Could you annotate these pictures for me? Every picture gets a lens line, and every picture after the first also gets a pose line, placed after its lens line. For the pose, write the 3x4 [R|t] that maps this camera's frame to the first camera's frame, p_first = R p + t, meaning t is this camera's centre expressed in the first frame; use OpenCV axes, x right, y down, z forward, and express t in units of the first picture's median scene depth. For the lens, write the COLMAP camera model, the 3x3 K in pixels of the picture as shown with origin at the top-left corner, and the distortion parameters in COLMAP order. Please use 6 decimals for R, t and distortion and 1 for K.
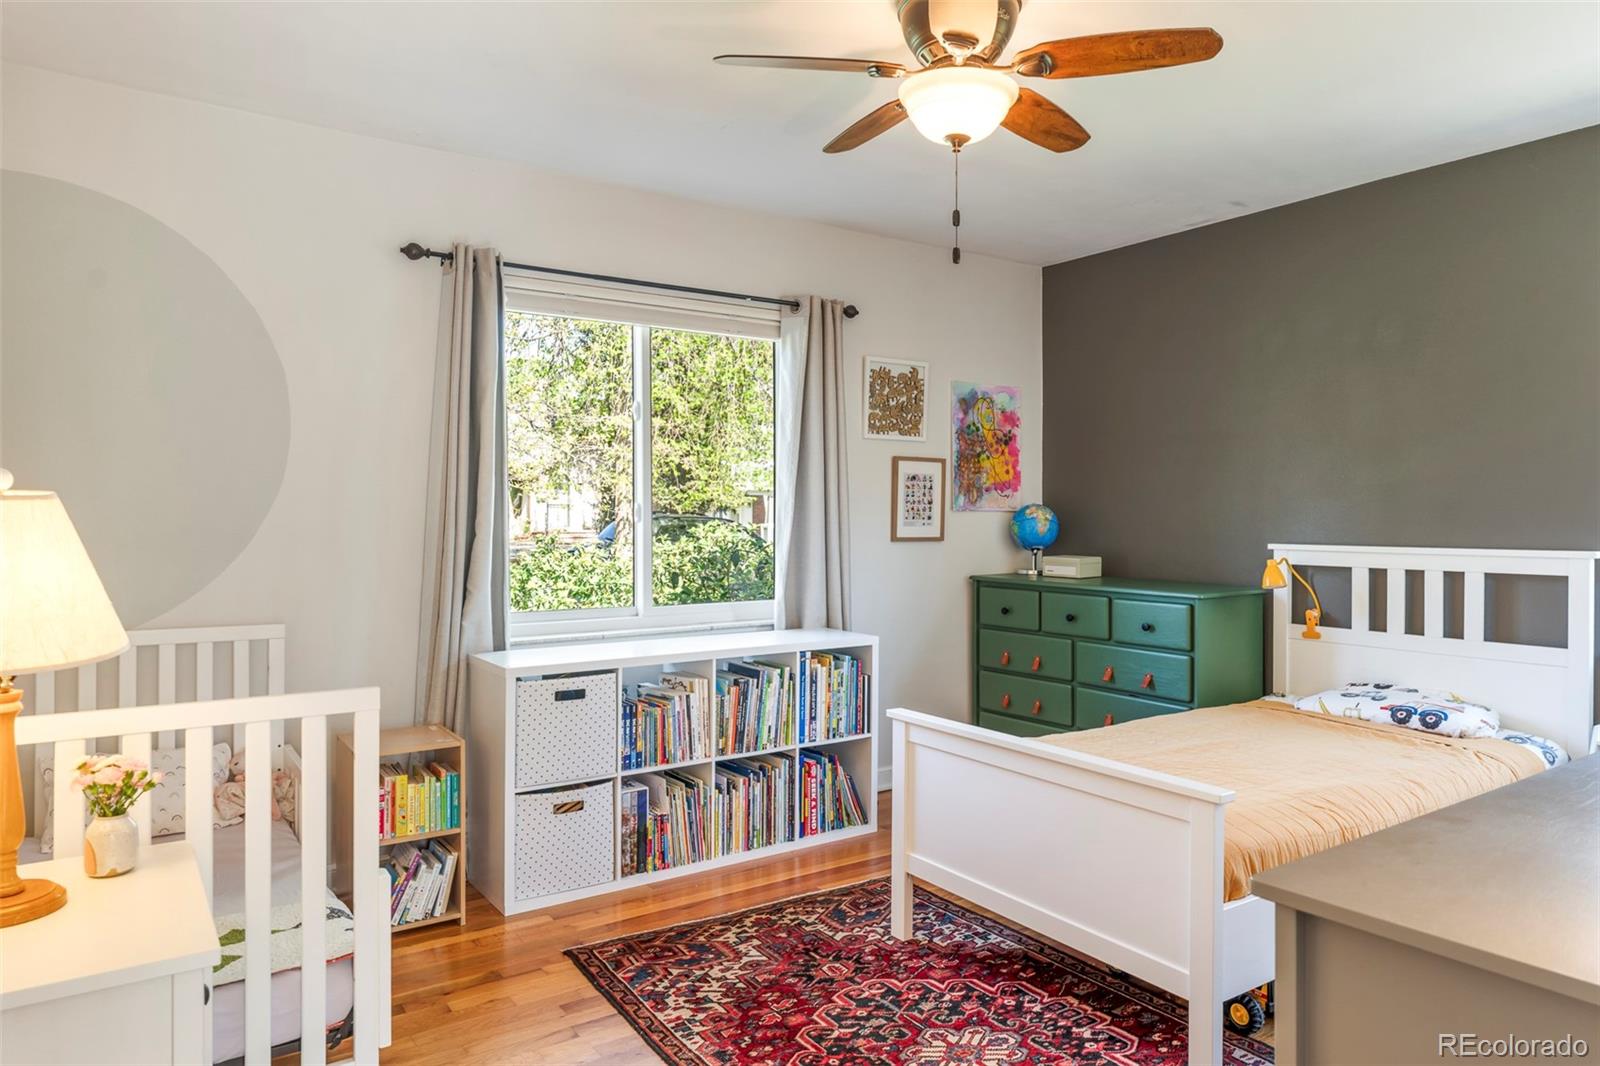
lens RADIAL K [[960.6, 0, 808.4], [0, 960.6, 523.9], [0, 0, 1]] dist [-0.006504, -0.000507]
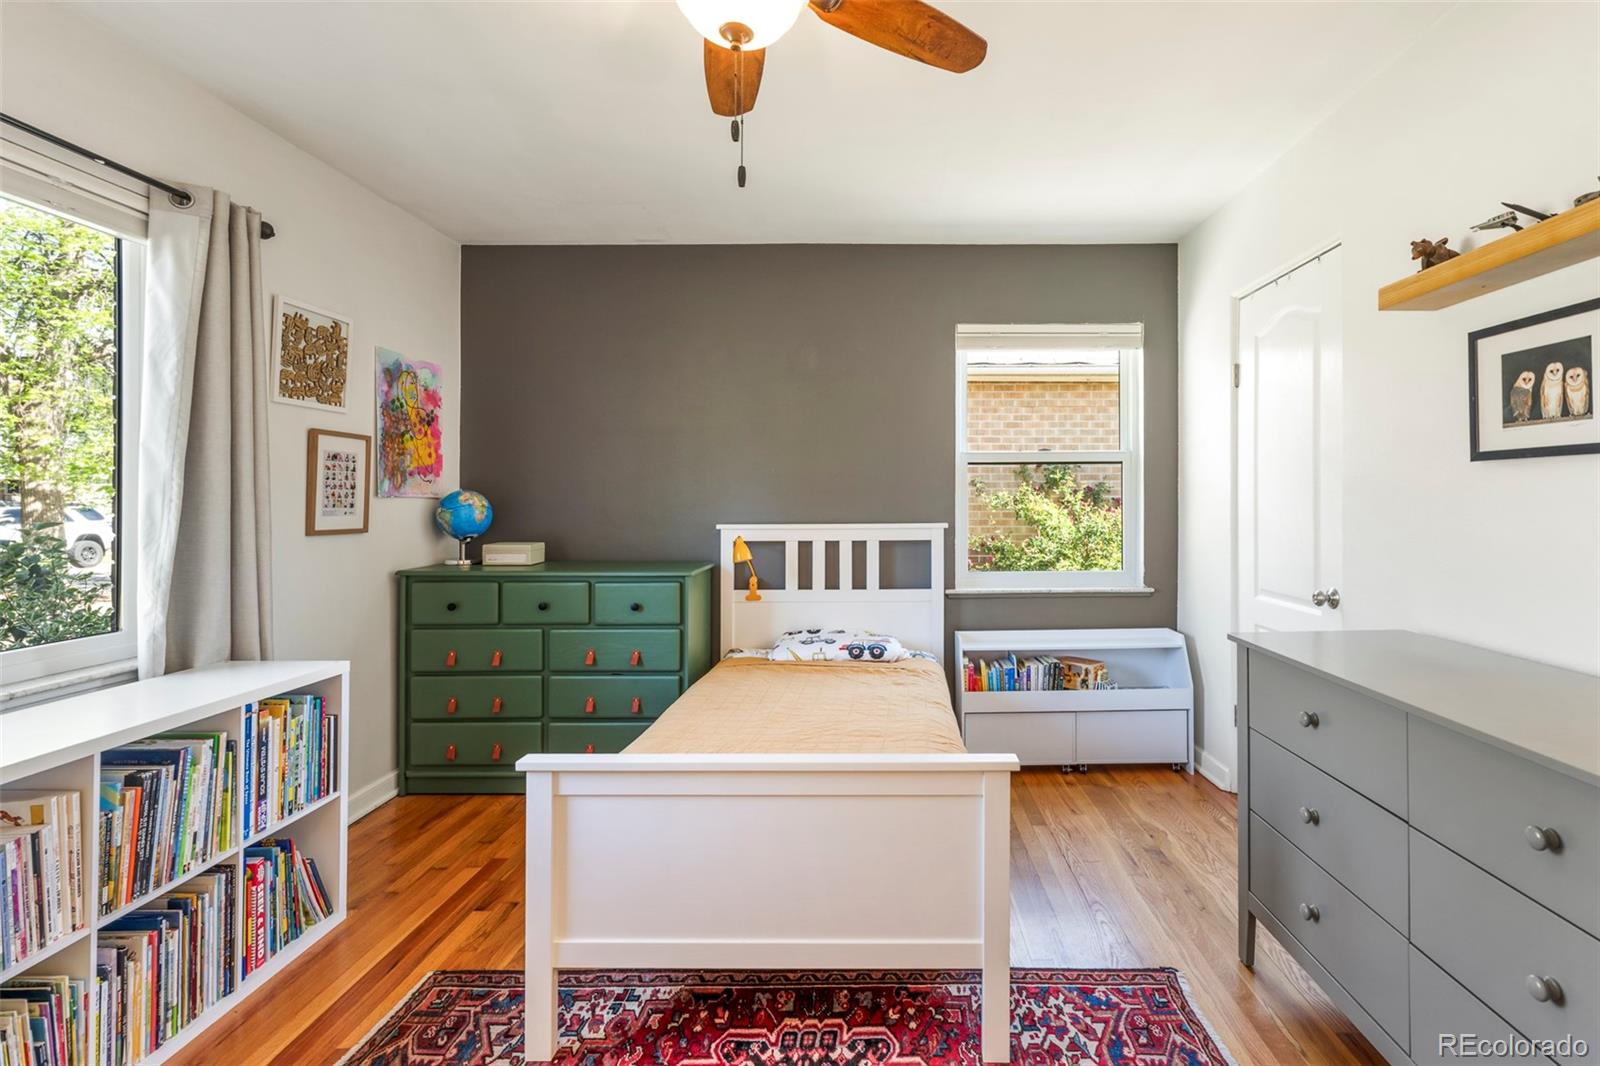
lens RADIAL K [[739.8, 0, 827.4], [0, 739.8, 497.1], [0, 0, 1]] dist [-0.007981, 0.002275]
pose [[0.584560, 0.000442, 0.811350, -0.187791], [0.012751, 0.999871, -0.009731, -0.002844], [-0.811250, 0.016034, 0.584479, 0.360044]]
